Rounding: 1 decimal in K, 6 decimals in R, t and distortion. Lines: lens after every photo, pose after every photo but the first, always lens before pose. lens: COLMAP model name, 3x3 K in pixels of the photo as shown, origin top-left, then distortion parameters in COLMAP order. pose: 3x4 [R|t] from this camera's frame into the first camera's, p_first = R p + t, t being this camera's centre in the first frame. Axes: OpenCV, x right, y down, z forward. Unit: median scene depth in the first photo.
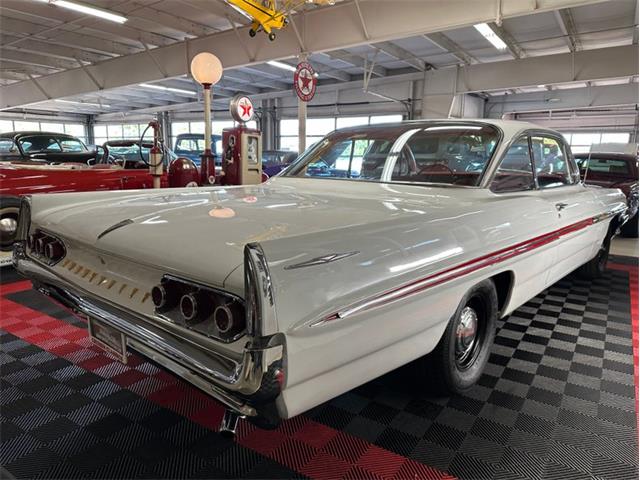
lens RADIAL K [[457.0, 0, 320.0], [0, 457.0, 240.0], [0, 0, 1]] dist [0.002023, -0.006526]
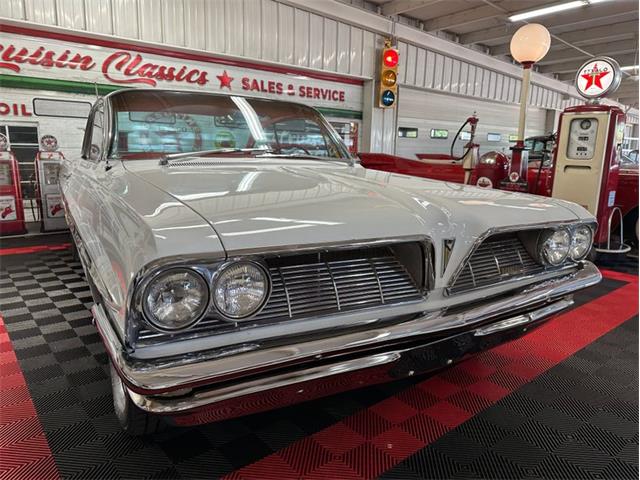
lens RADIAL K [[457.0, 0, 320.0], [0, 457.0, 240.0], [0, 0, 1]] dist [0.002023, -0.006526]
pose [[-0.298581, 0.150901, -0.942379, 0.694045], [-0.172946, 0.962518, 0.208922, -0.135591], [0.938584, 0.225361, -0.261292, 0.920987]]
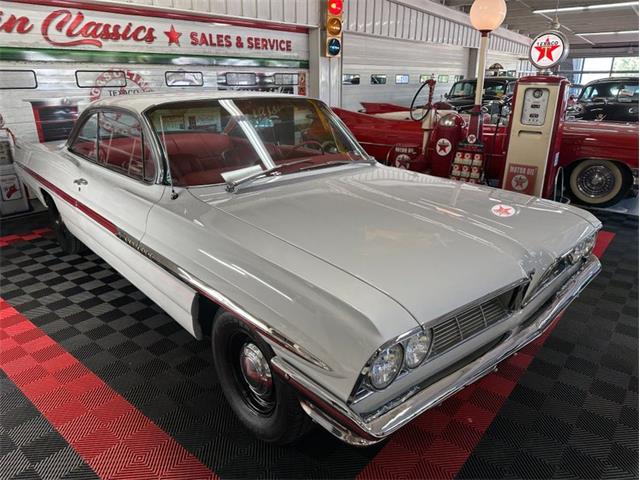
lens RADIAL K [[457.7, 0, 320.1], [0, 457.7, 238.1], [0, 0, 1]] dist [0.001720, -0.007184]
pose [[-0.112239, 0.307497, -0.944906, 0.748996], [-0.156237, 0.933626, 0.322385, -0.197311], [0.981322, 0.183813, -0.056747, 0.796206]]
